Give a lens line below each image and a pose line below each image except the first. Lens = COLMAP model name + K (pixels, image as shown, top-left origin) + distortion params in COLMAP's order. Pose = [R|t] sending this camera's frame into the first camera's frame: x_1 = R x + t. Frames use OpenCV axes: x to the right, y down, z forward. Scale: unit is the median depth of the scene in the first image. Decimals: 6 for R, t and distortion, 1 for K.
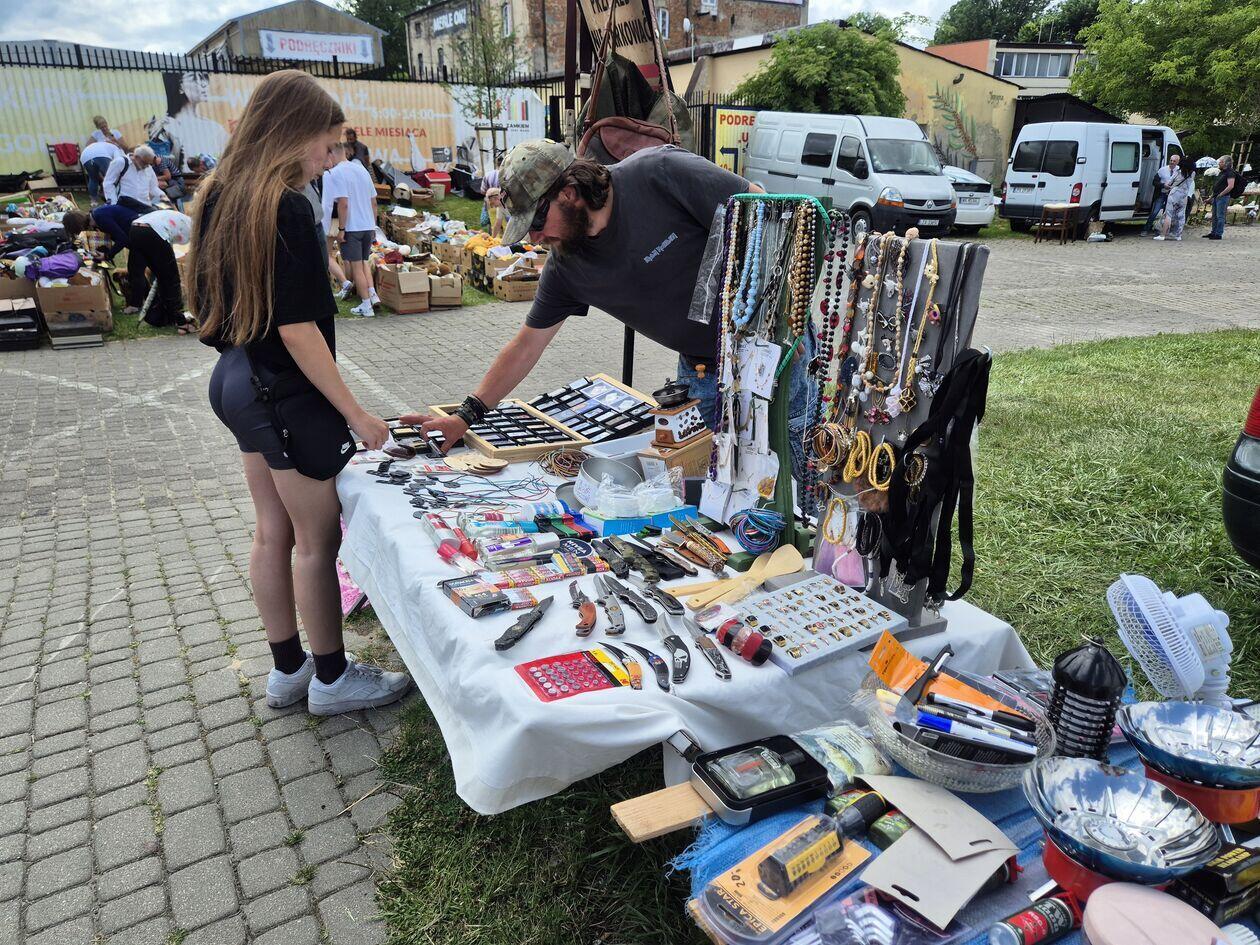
lens RADIAL K [[834.1, 0, 630.0], [0, 834.1, 472.5], [0, 0, 1]] dist [0.079670, -0.072365]
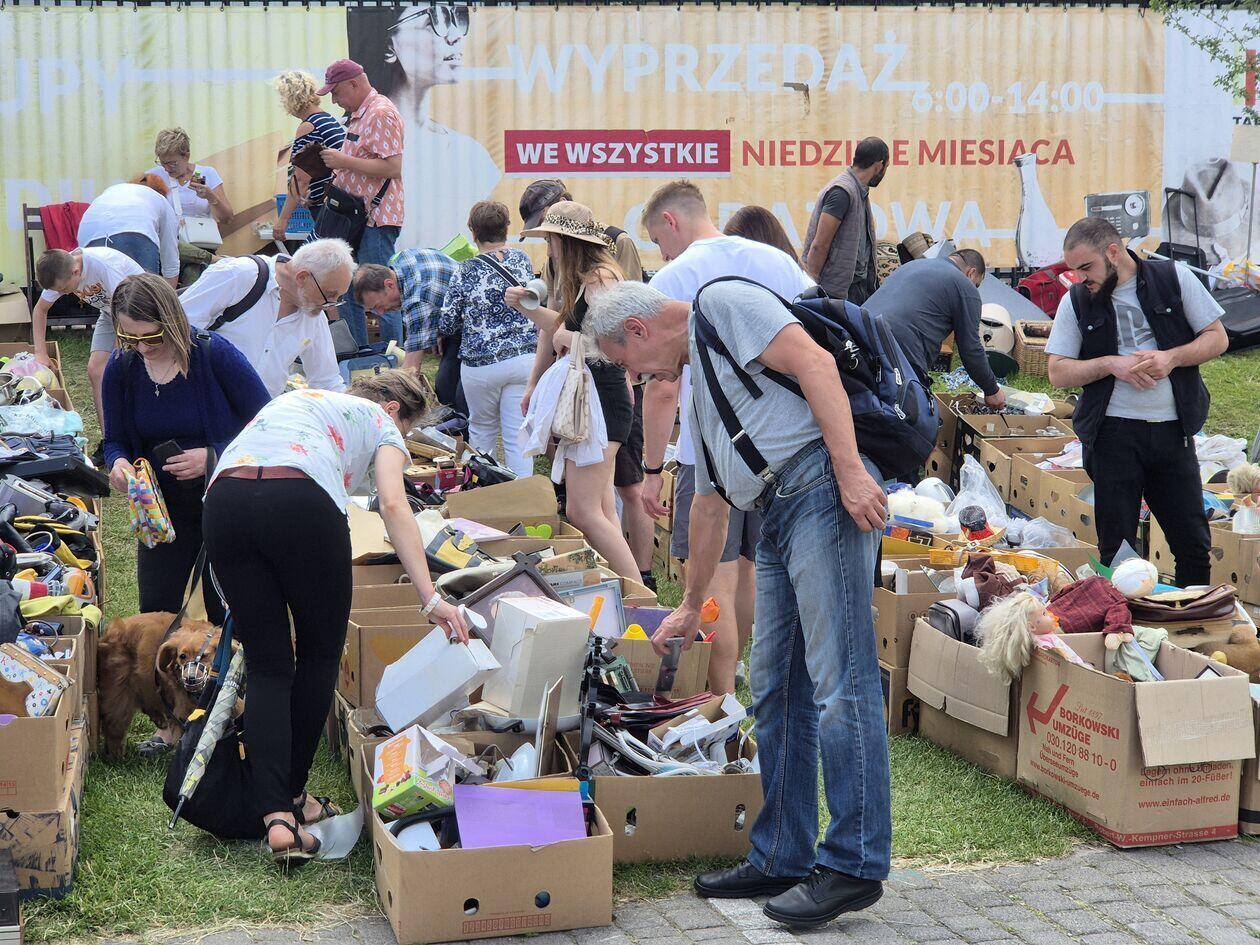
lens RADIAL K [[2547.8, 0, 630.0], [0, 2547.8, 472.5], [0, 0, 1]] dist [-0.493863, 5.931007]
pose [[0.940741, 0.024041, -0.338274, -0.088592], [-0.109297, 0.965753, -0.235320, -0.057755], [0.321032, 0.258347, 0.911150, 0.149376]]
